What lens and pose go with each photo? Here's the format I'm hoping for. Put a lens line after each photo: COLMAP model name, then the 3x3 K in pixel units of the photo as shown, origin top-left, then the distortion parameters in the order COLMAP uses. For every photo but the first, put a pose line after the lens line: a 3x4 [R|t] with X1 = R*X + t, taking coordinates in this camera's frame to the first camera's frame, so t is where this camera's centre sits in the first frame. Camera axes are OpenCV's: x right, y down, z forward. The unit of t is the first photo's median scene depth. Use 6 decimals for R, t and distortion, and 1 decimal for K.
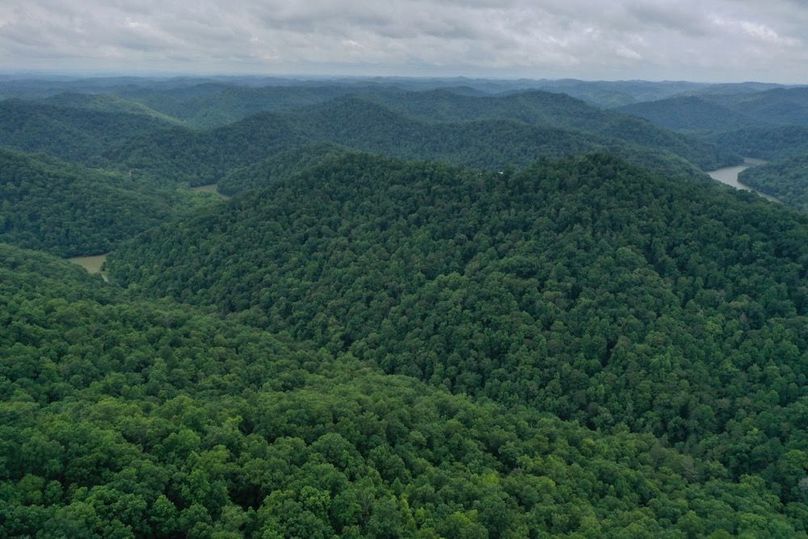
lens RADIAL K [[654.9, 0, 401.5], [0, 654.9, 270.9], [0, 0, 1]] dist [0.014027, 0.007939]
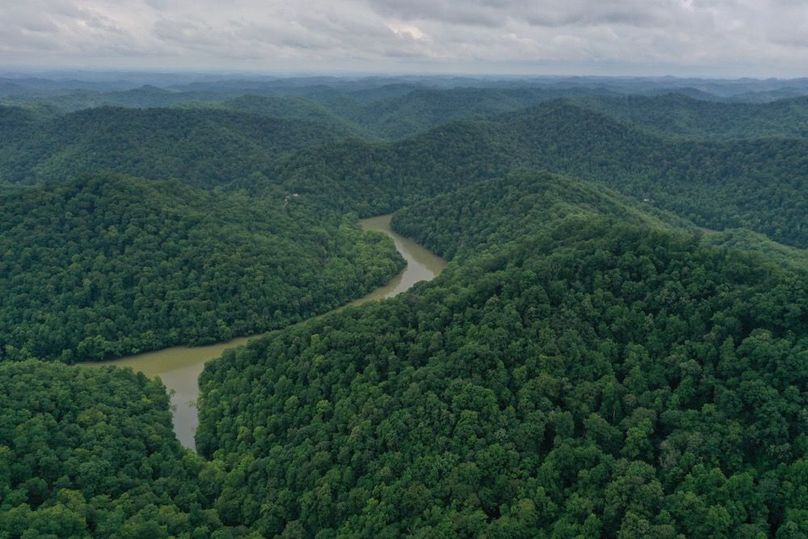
lens RADIAL K [[654.9, 0, 403.7], [0, 654.9, 268.3], [0, 0, 1]] dist [0.014027, 0.007939]
pose [[0.964202, 0.075550, -0.254177, -0.075610], [-0.076208, 0.997065, 0.007273, -0.090808], [0.253981, 0.012357, 0.967130, 0.294328]]
